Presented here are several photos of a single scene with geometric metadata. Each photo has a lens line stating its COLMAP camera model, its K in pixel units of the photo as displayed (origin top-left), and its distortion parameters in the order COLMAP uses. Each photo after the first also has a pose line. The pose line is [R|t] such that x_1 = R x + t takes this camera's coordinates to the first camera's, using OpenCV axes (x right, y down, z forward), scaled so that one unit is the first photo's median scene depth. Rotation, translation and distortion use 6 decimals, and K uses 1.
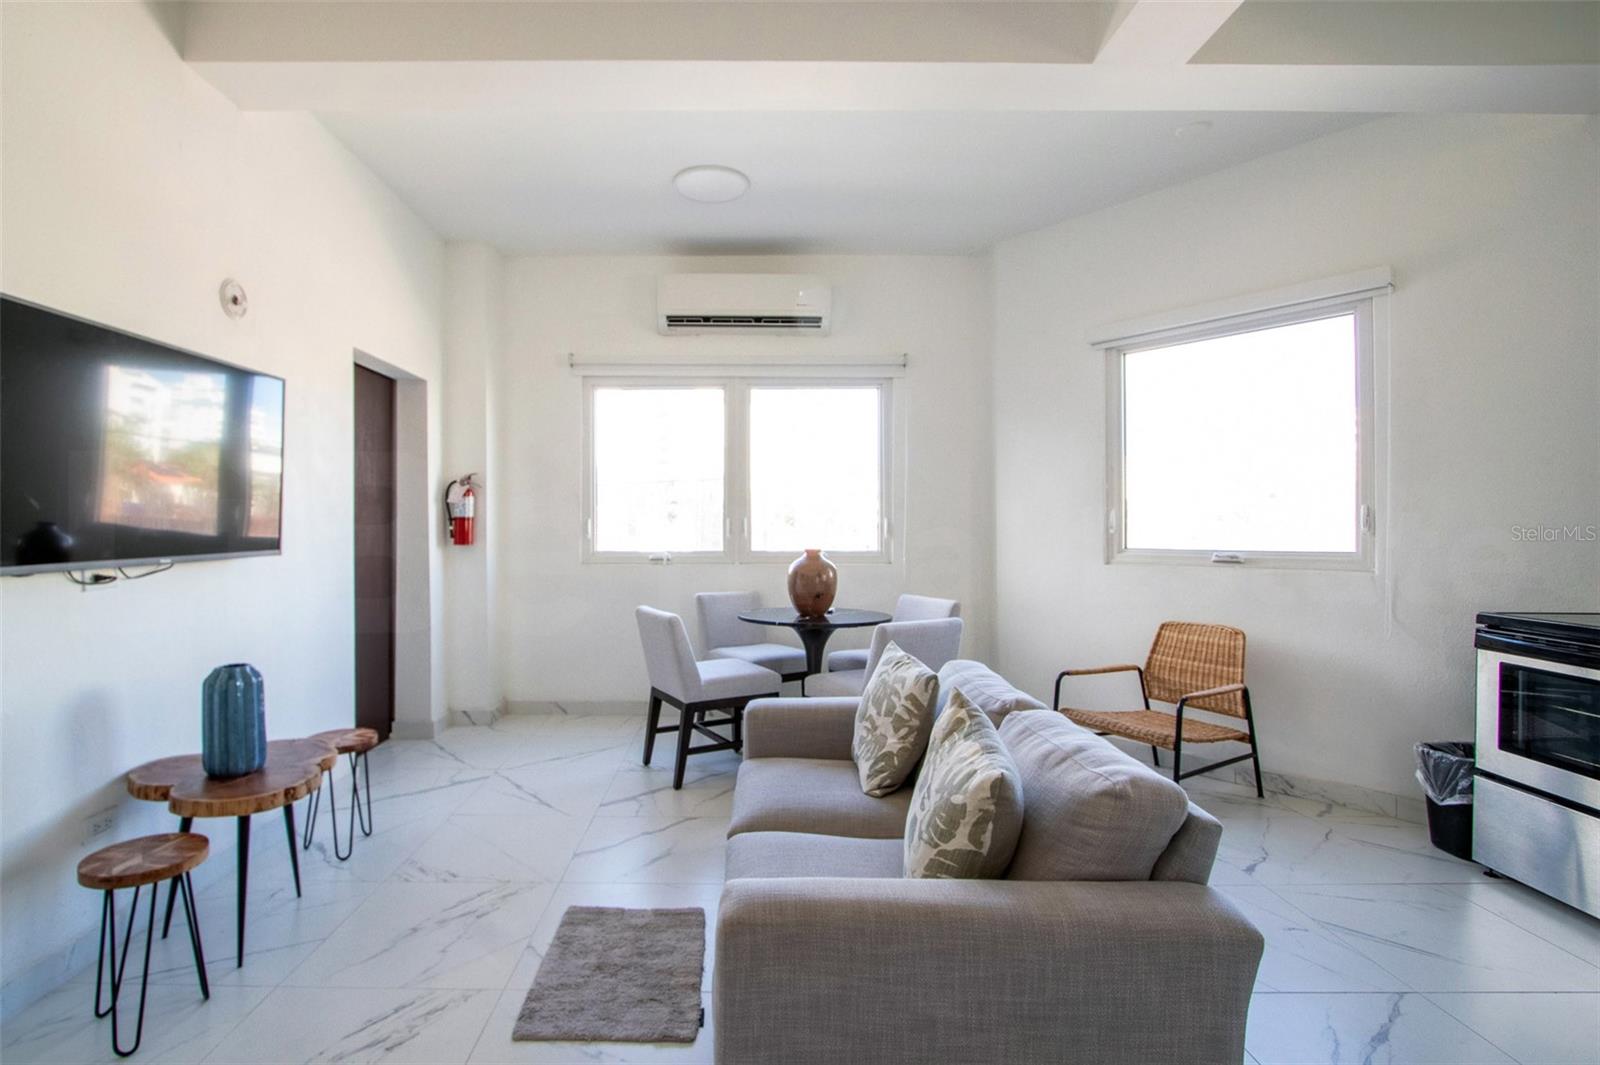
lens RADIAL K [[760.2, 0, 740.8], [0, 760.2, 530.7], [0, 0, 1]] dist [-0.014286, 0.001142]
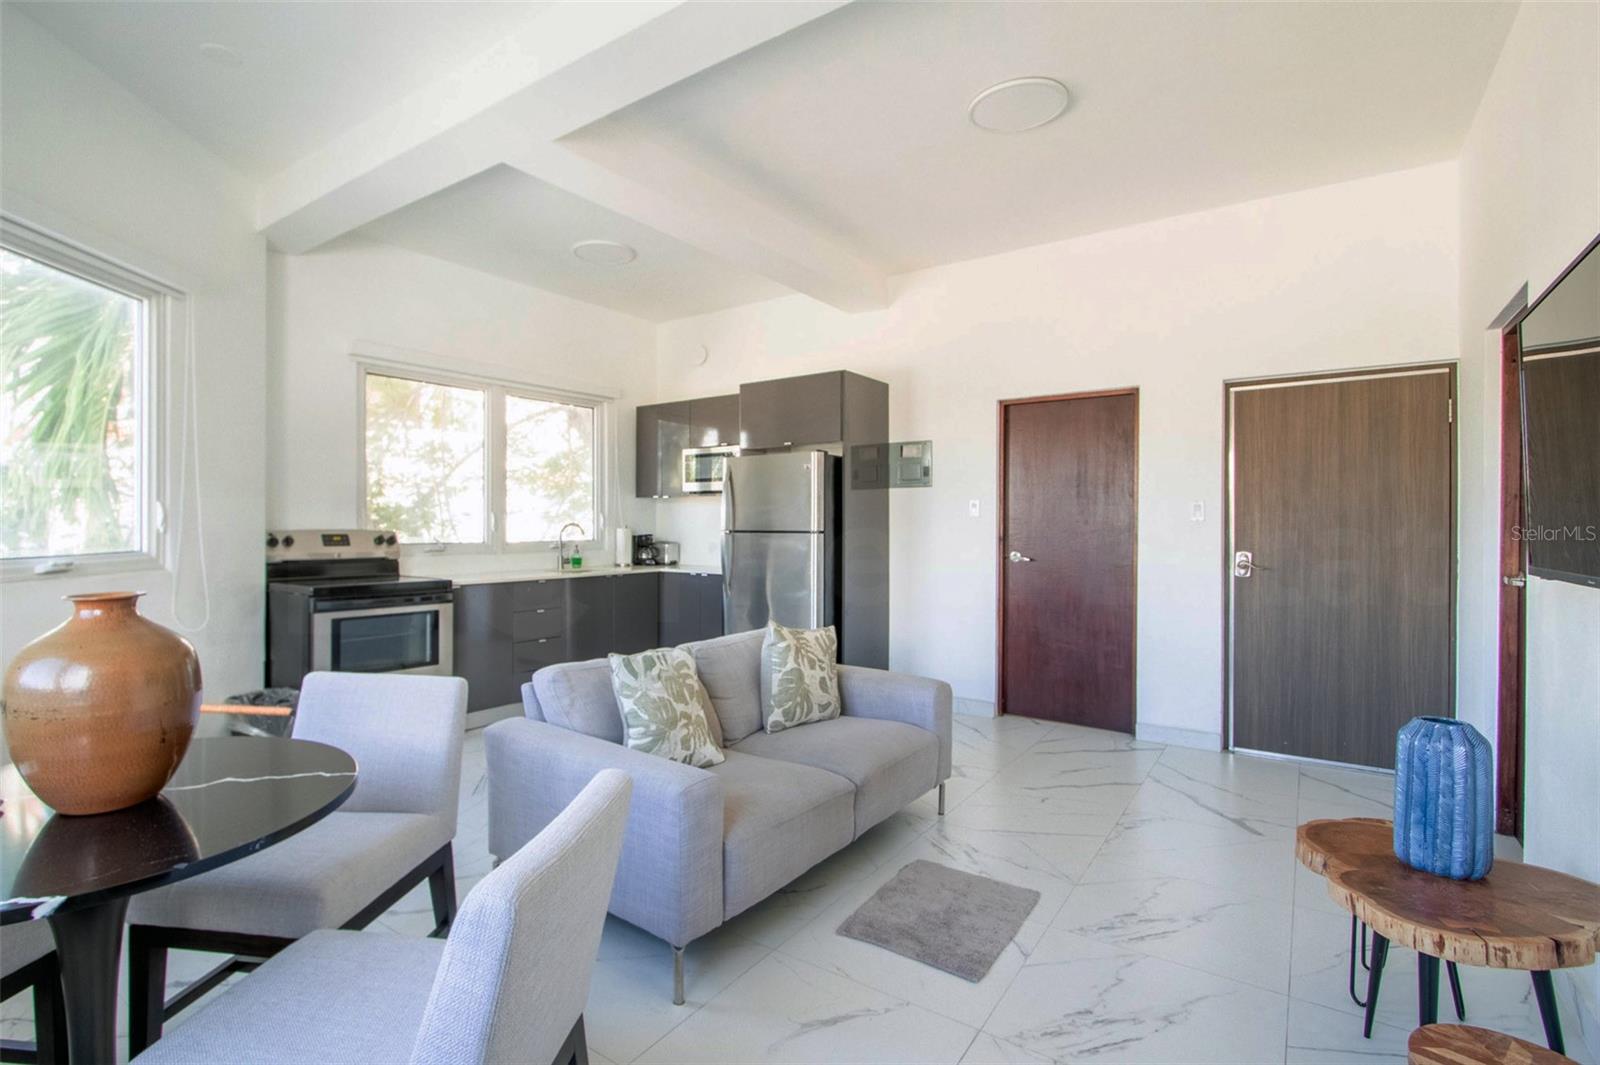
lens RADIAL K [[760.2, 0, 740.8], [0, 760.2, 530.7], [0, 0, 1]] dist [-0.014286, 0.001142]
pose [[-0.804762, -0.006729, 0.593560, -0.355851], [-0.000420, 0.999942, 0.010767, -0.006502], [-0.593598, 0.008415, -0.804718, 1.279701]]
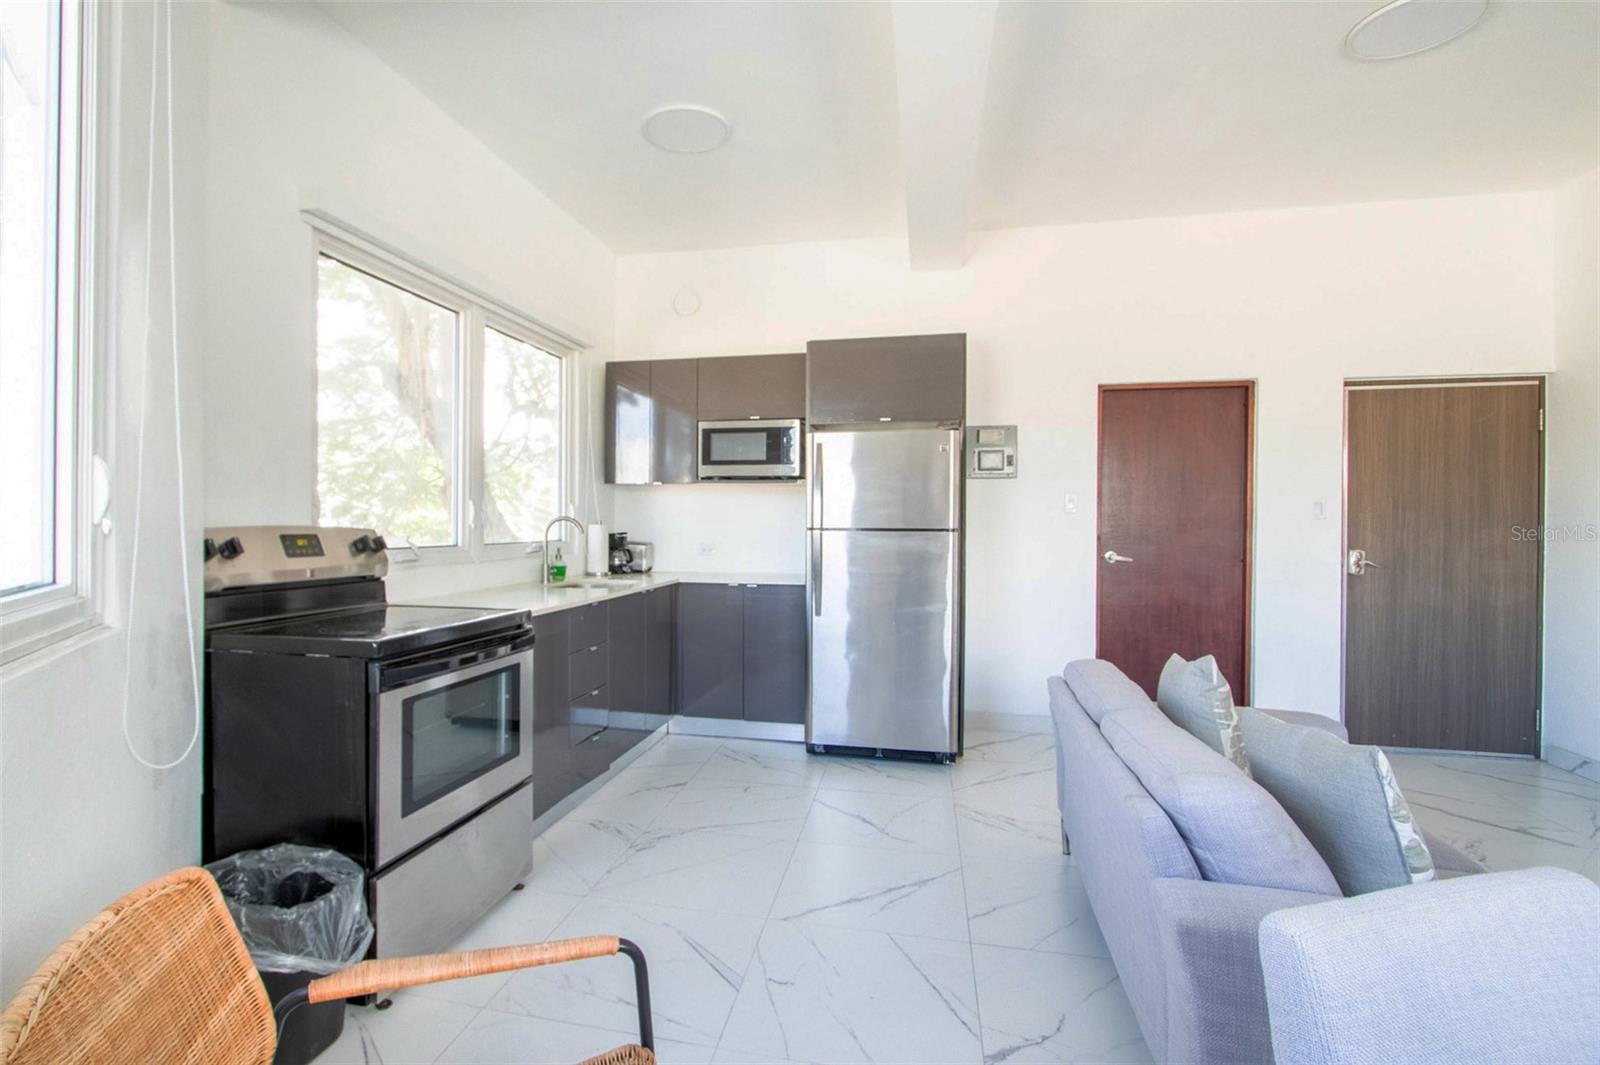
lens RADIAL K [[760.2, 0, 740.8], [0, 760.2, 530.7], [0, 0, 1]] dist [-0.014286, 0.001142]
pose [[-0.974590, -0.009154, 0.223808, 0.397607], [-0.006187, 0.999883, 0.013958, -0.001689], [-0.223910, 0.012219, -0.974533, 1.238978]]
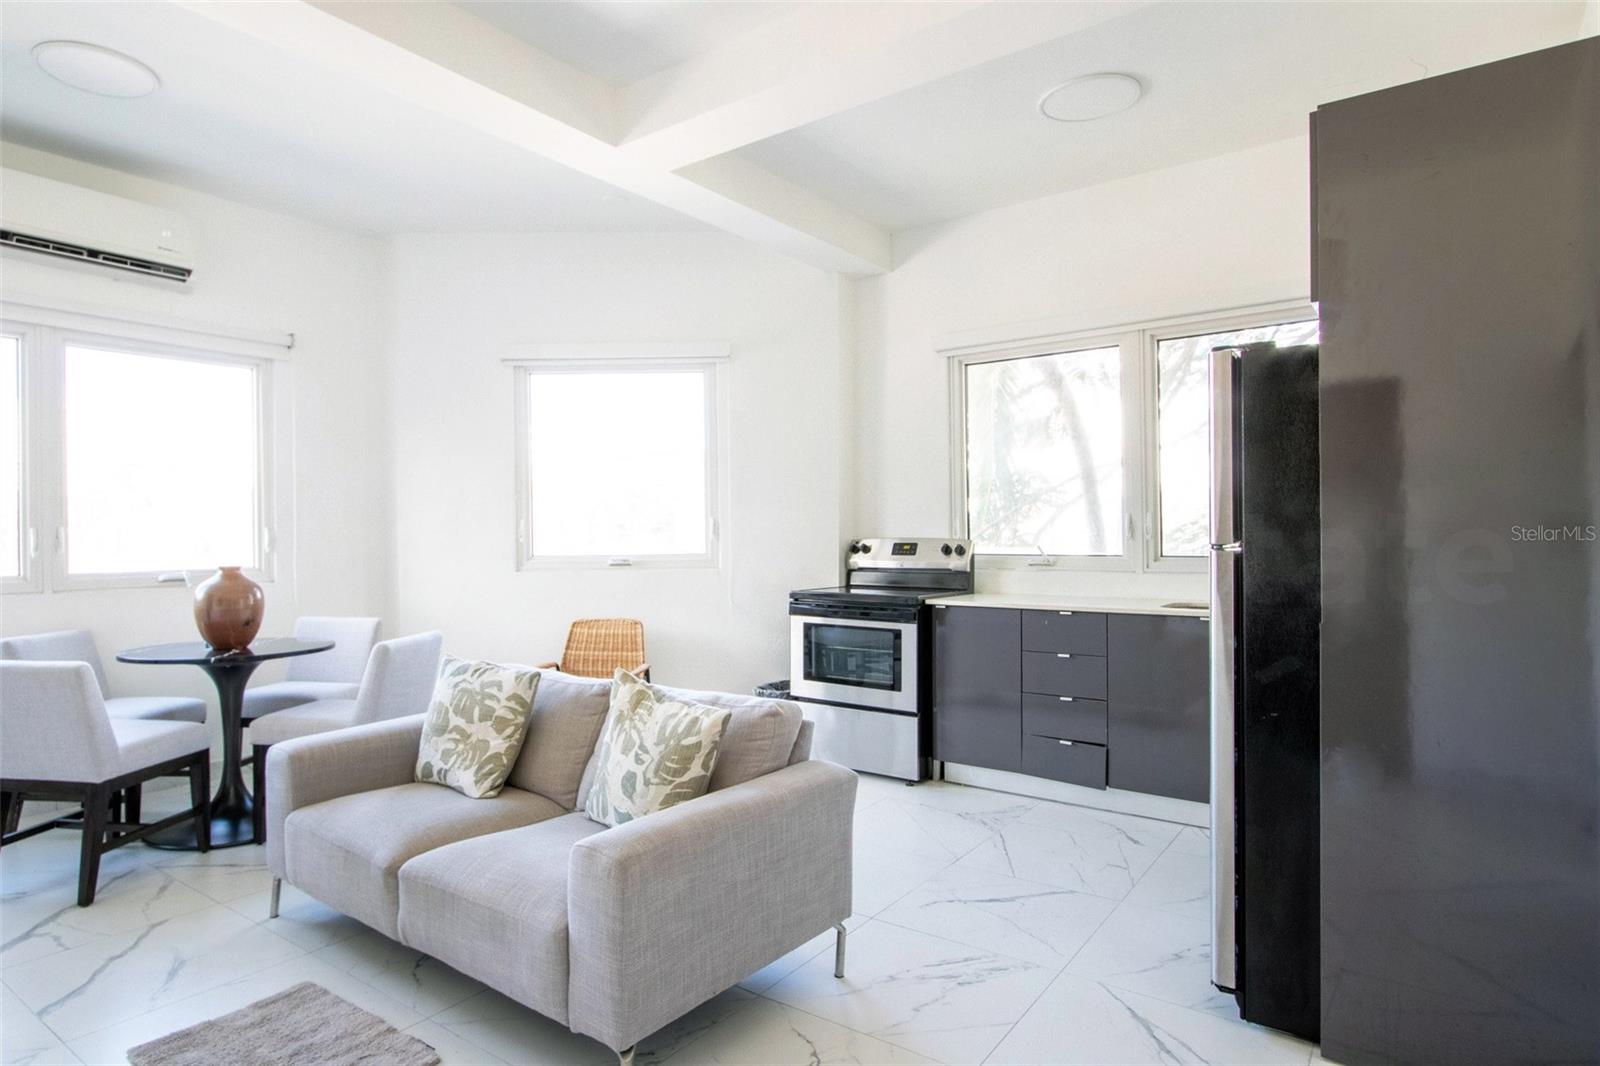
lens RADIAL K [[911.2, 0, 746.2], [0, 911.2, 533.1], [0, 0, 1]] dist [-0.013479, 0.008428]
pose [[0.604407, -0.004964, 0.796661, -0.398165], [0.012529, 0.999916, -0.003275, -0.001059], [-0.796578, 0.011961, 0.604418, -0.020121]]
